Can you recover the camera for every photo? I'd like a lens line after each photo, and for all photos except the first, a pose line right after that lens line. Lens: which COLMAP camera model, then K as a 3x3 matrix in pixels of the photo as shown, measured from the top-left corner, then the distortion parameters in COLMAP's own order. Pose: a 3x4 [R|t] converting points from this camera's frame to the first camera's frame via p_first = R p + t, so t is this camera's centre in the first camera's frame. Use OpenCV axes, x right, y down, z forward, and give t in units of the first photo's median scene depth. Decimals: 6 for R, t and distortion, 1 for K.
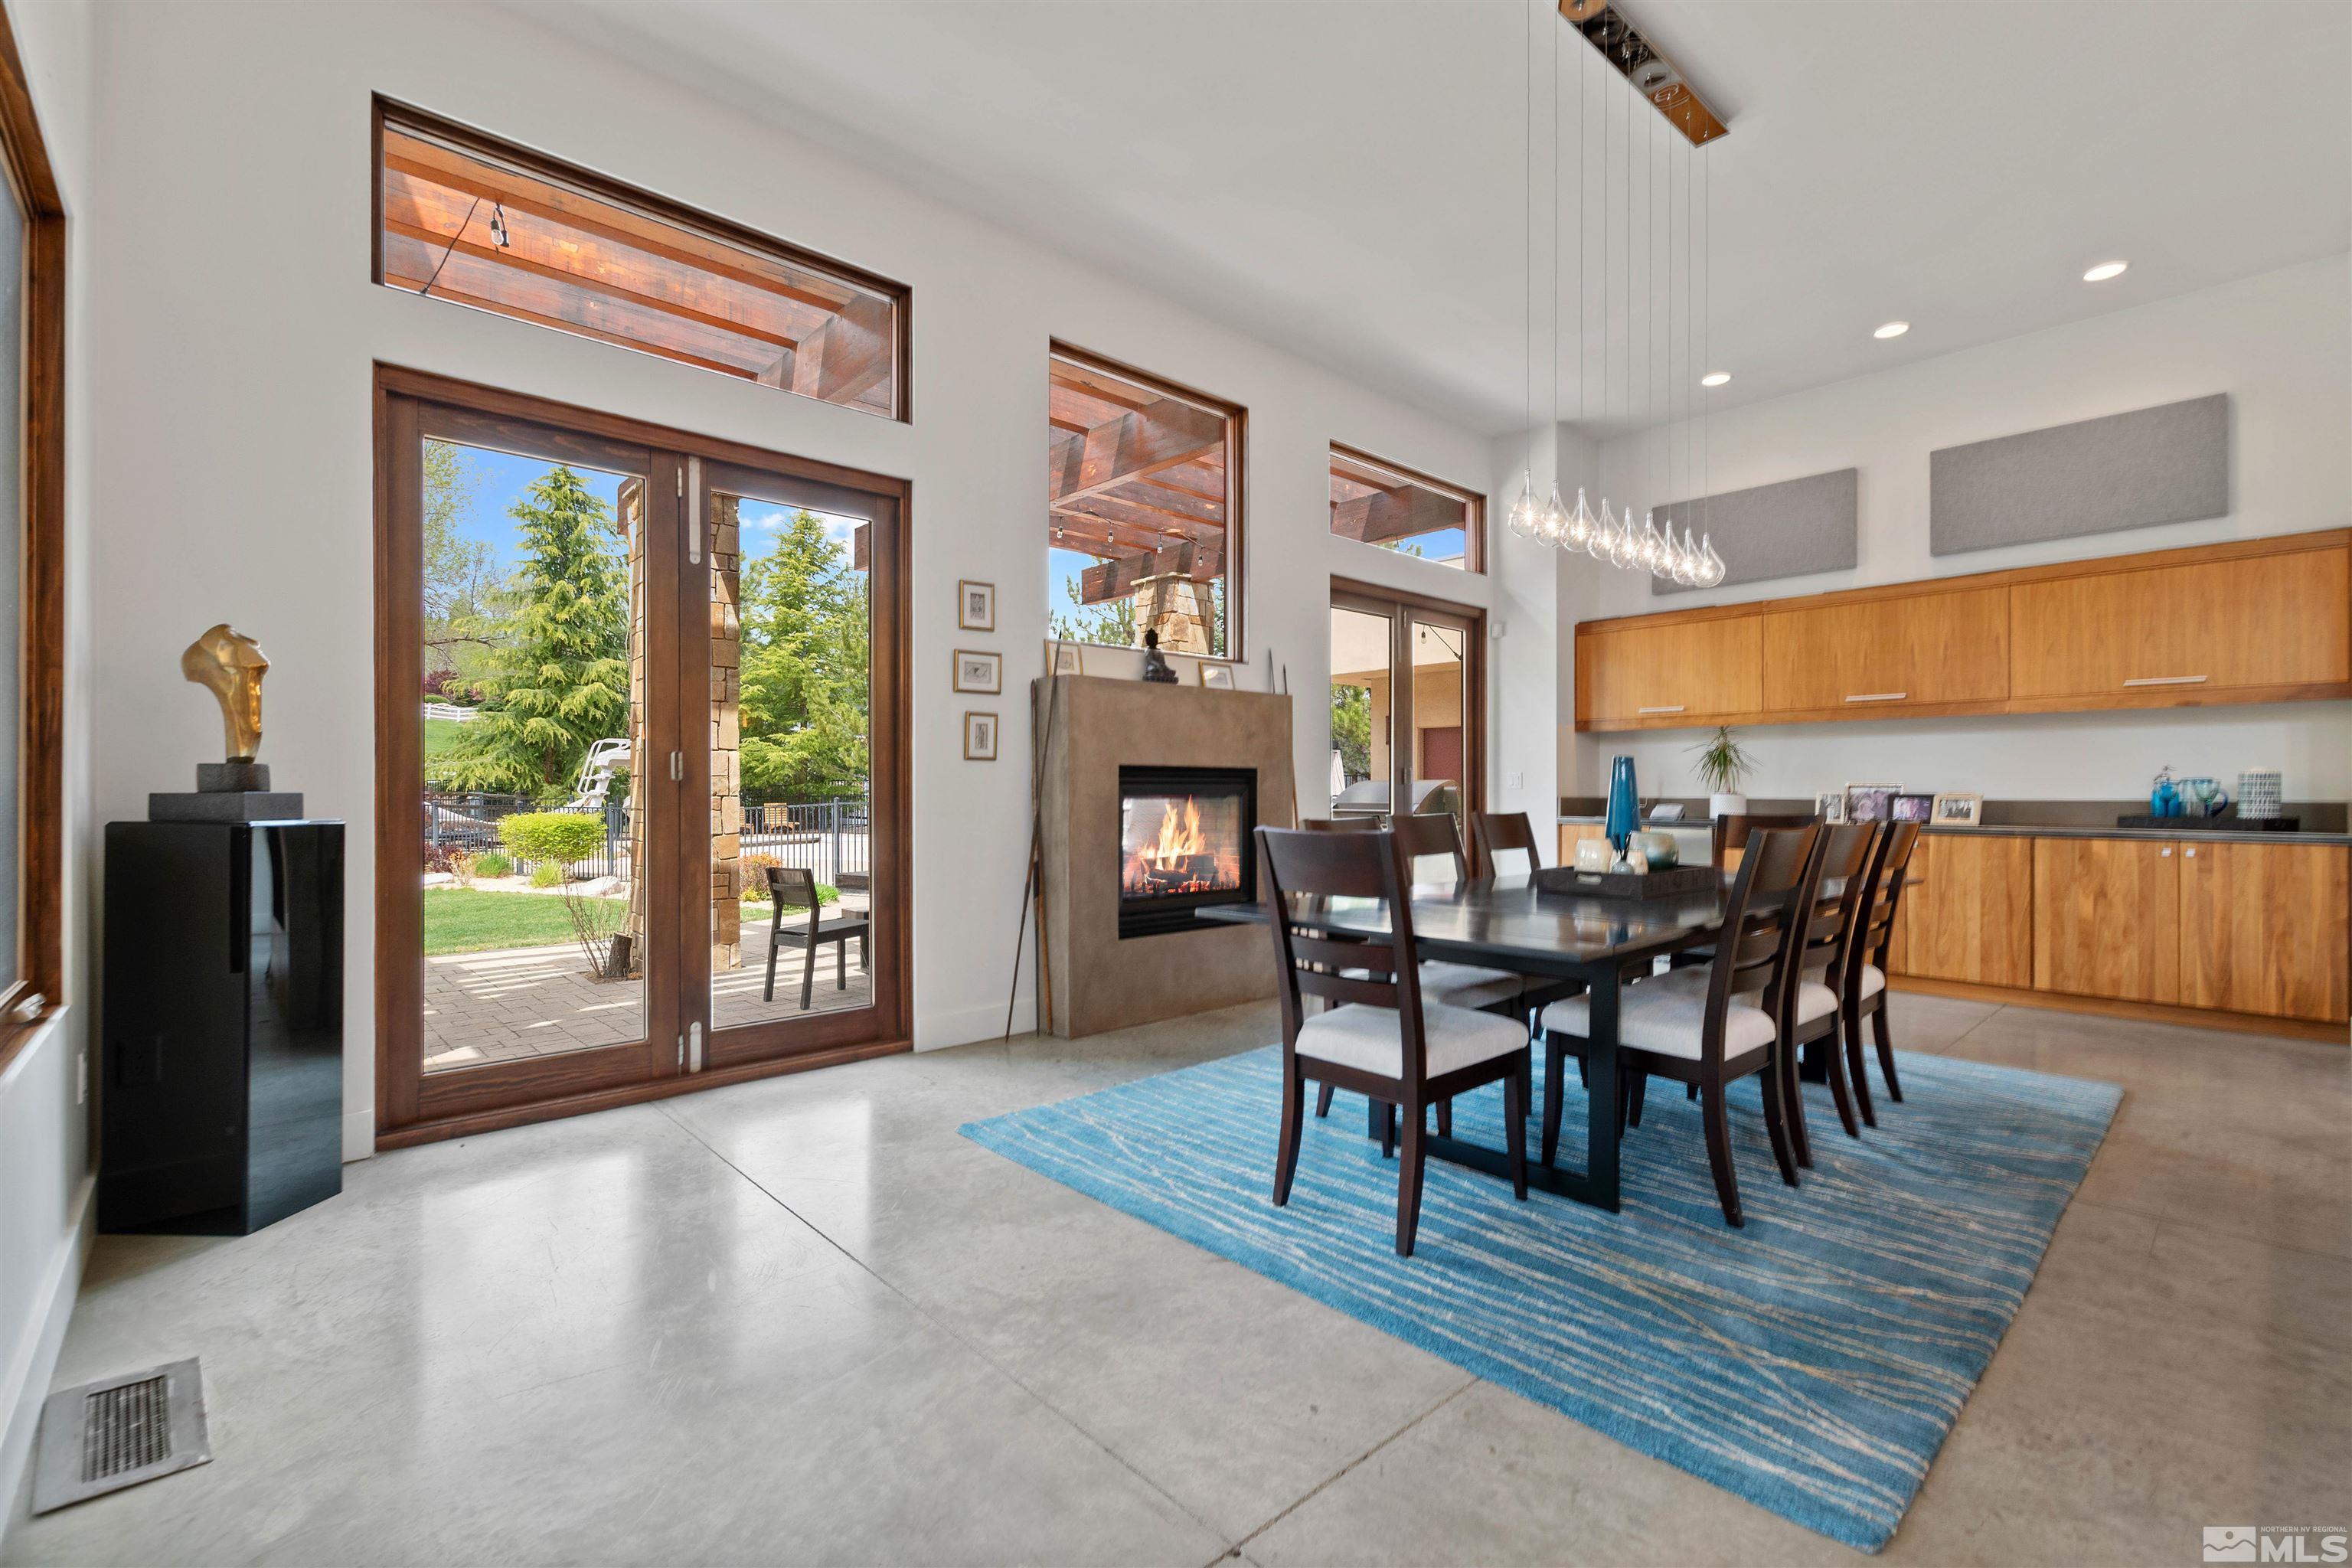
lens RADIAL K [[1038.7, 0, 1171.6], [0, 1038.7, 786.7], [0, 0, 1]] dist [0.004244, -0.000940]
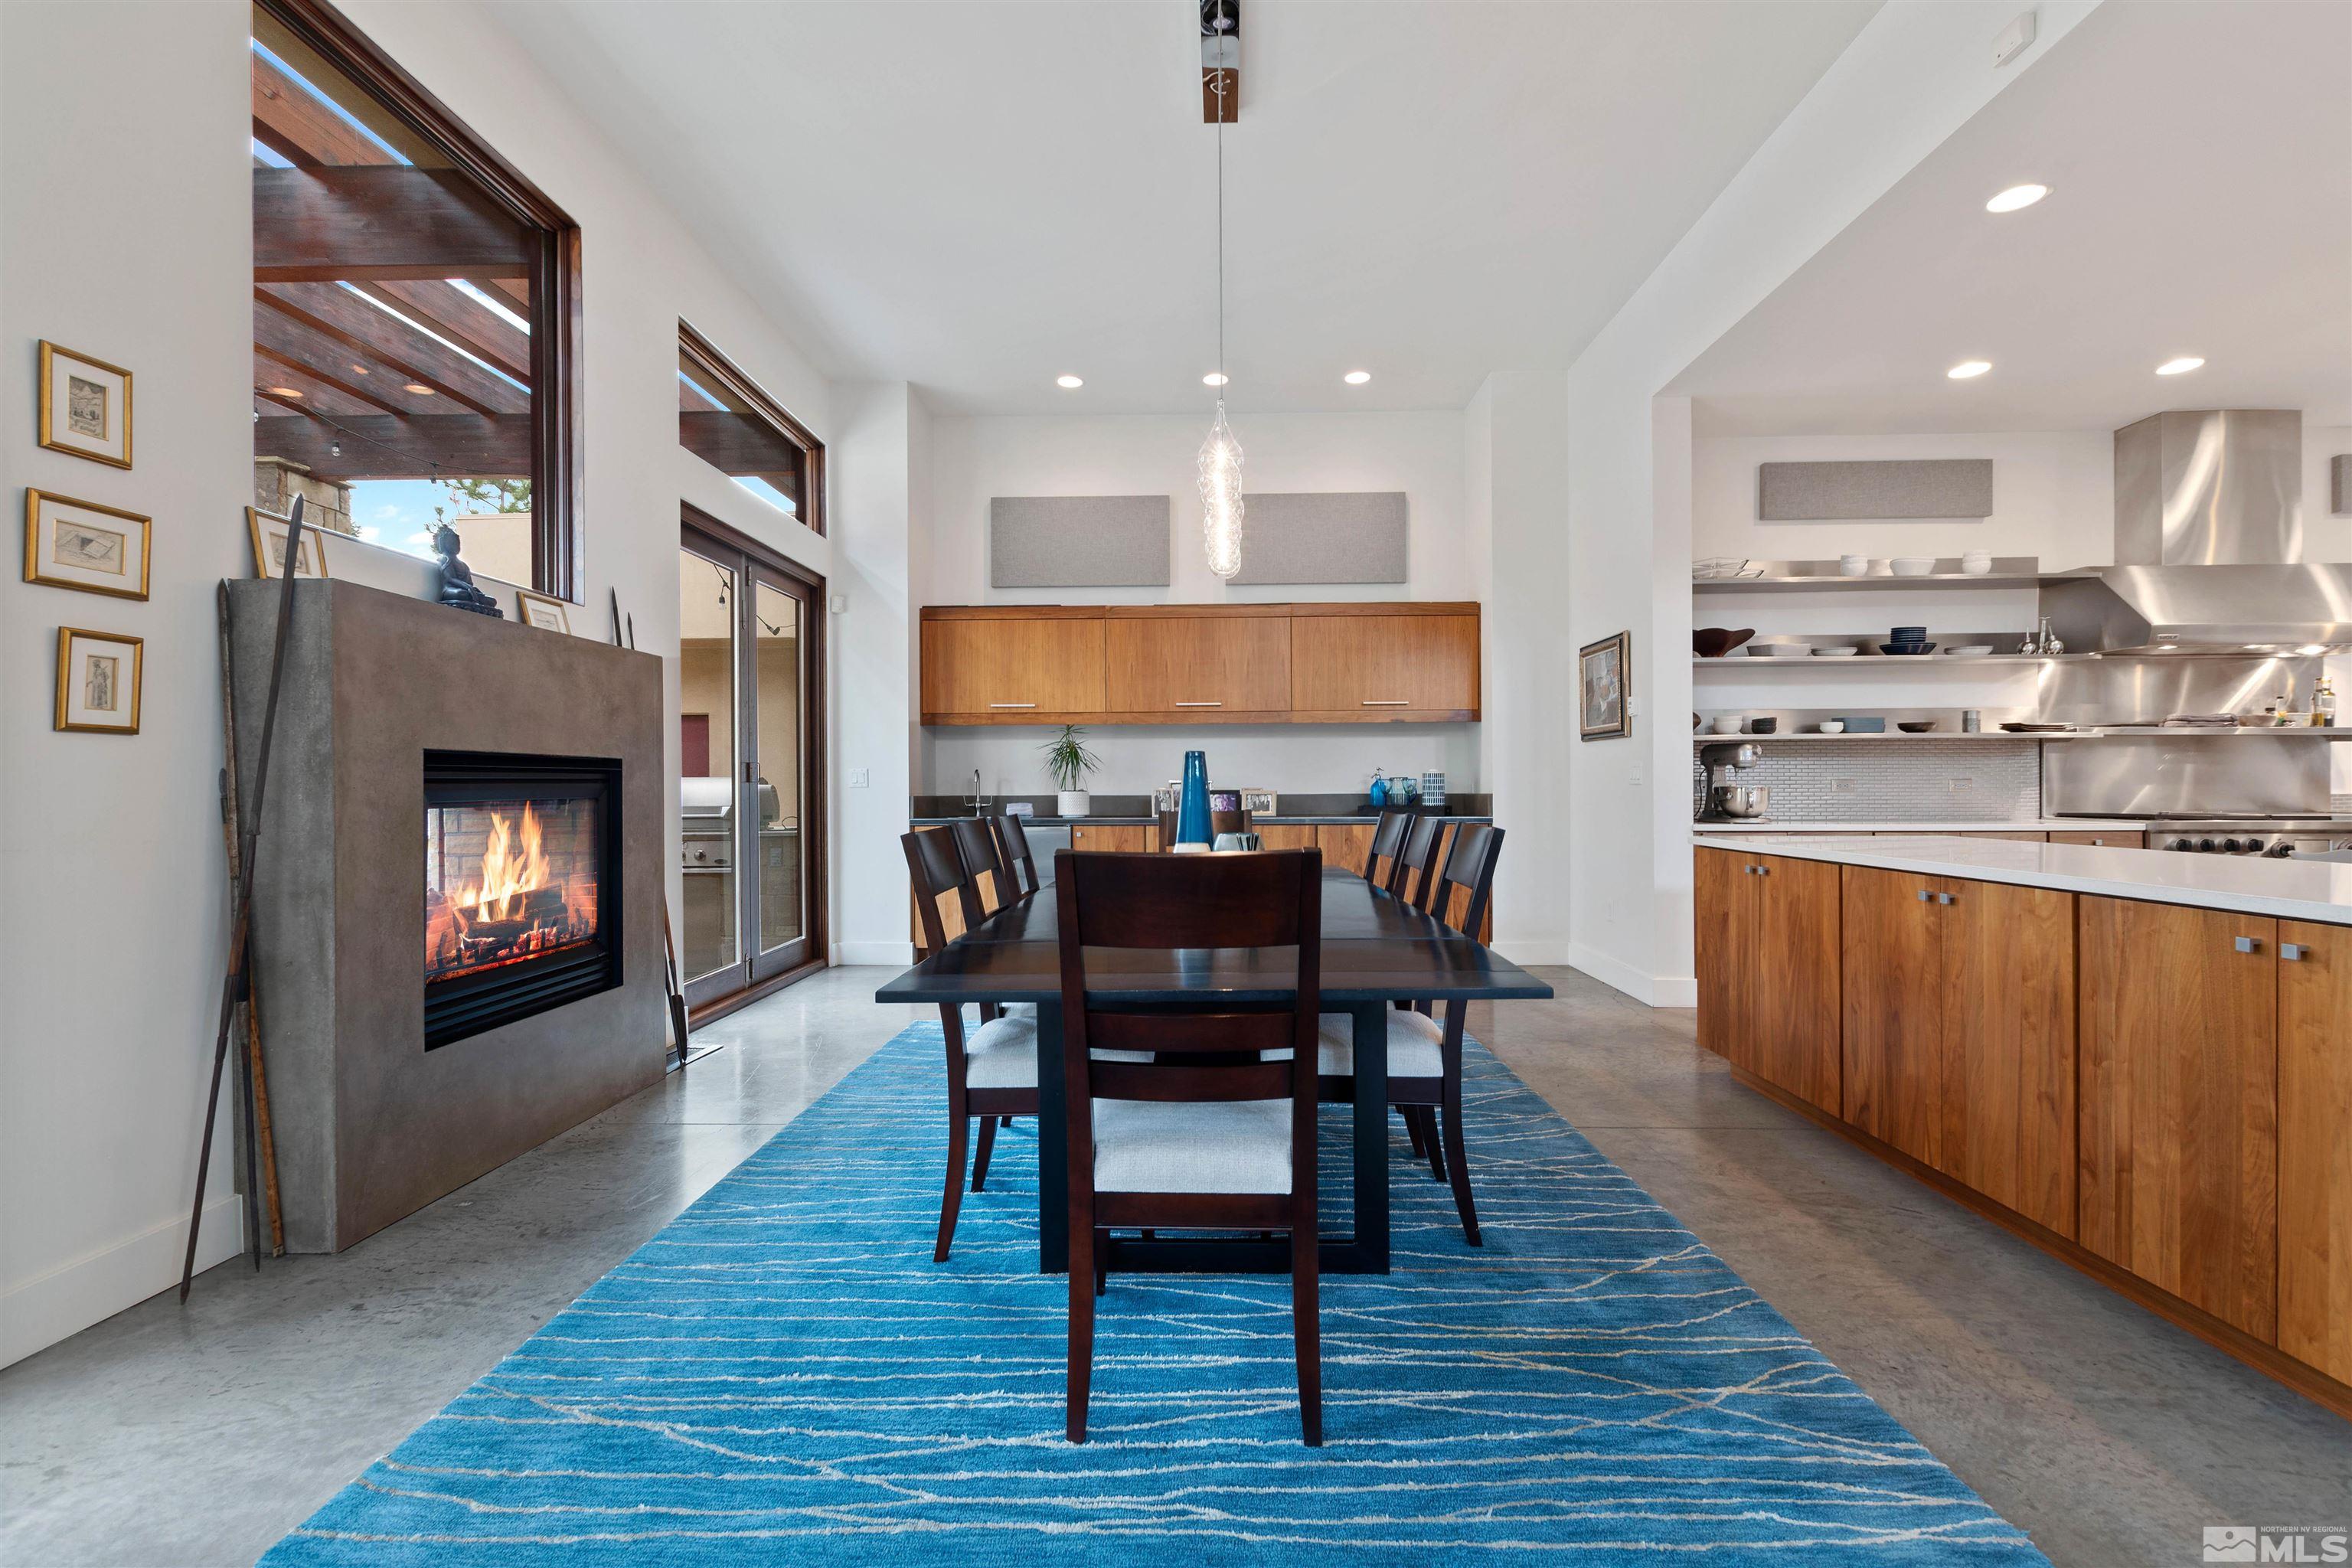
lens RADIAL K [[1038.7, 0, 1182.0], [0, 1038.7, 787.2], [0, 0, 1]] dist [0.004244, -0.000940]
pose [[0.686326, -0.004769, 0.727279, -0.186176], [0.002565, 0.999988, 0.004137, -0.001171], [-0.727290, -0.000973, 0.686330, 0.301544]]
